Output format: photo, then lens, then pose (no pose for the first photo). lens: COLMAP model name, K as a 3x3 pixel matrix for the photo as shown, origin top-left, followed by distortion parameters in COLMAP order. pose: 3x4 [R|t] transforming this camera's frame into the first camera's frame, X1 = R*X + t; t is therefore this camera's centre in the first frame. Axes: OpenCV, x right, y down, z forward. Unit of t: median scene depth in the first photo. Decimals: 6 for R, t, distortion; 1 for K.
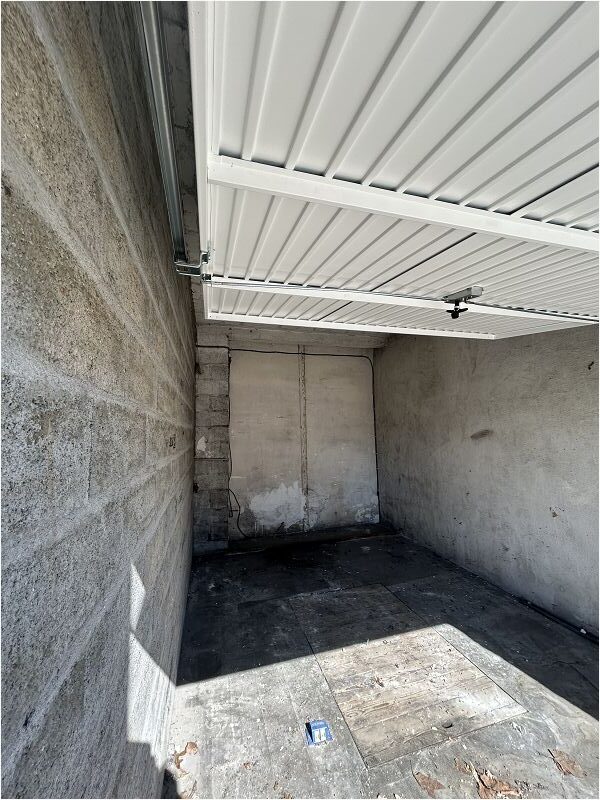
lens RADIAL K [[320.5, 0, 300.1], [0, 320.5, 399.5], [0, 0, 1]] dist [-0.000434, 0.002086]
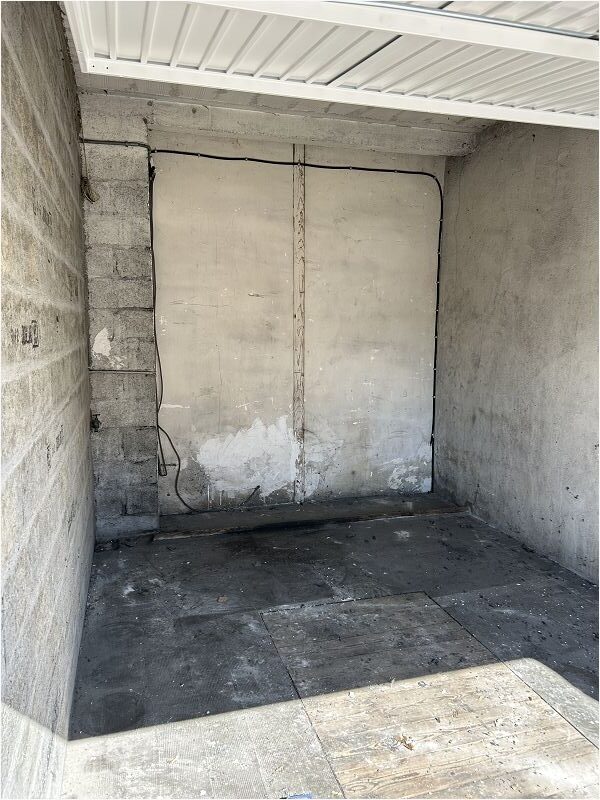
lens RADIAL K [[602.2, 0, 300.9], [0, 602.2, 402.9], [0, 0, 1]] dist [0.053119, -0.061098]
pose [[0.999663, 0.025006, 0.006978, 0.014152], [-0.025936, 0.973812, 0.225869, 0.004034], [-0.001147, -0.225974, 0.974133, 0.017740]]
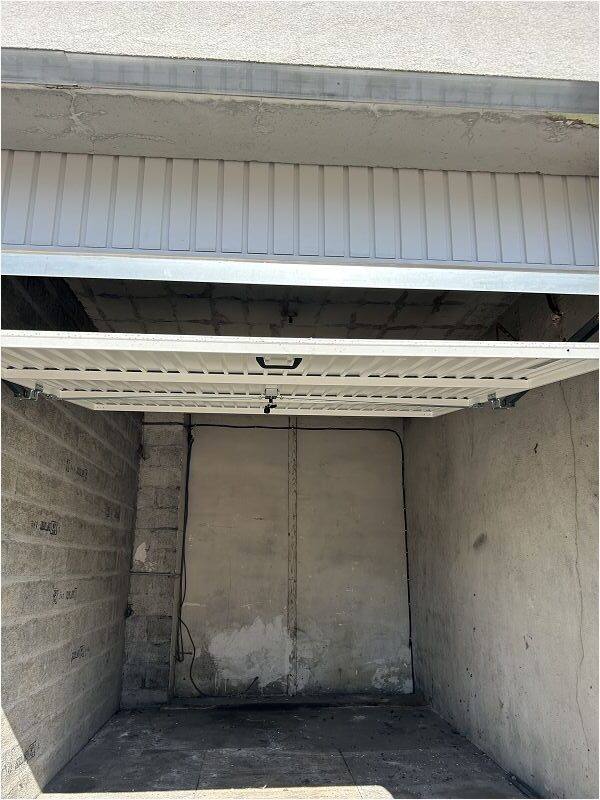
lens RADIAL K [[602.2, 0, 292.4], [0, 602.2, 404.6], [0, 0, 1]] dist [0.053119, -0.061098]
pose [[0.977279, -0.027433, -0.210172, 0.407169], [-0.005828, 0.987736, -0.156022, 0.018512], [0.211875, 0.153702, 0.965135, -0.413444]]
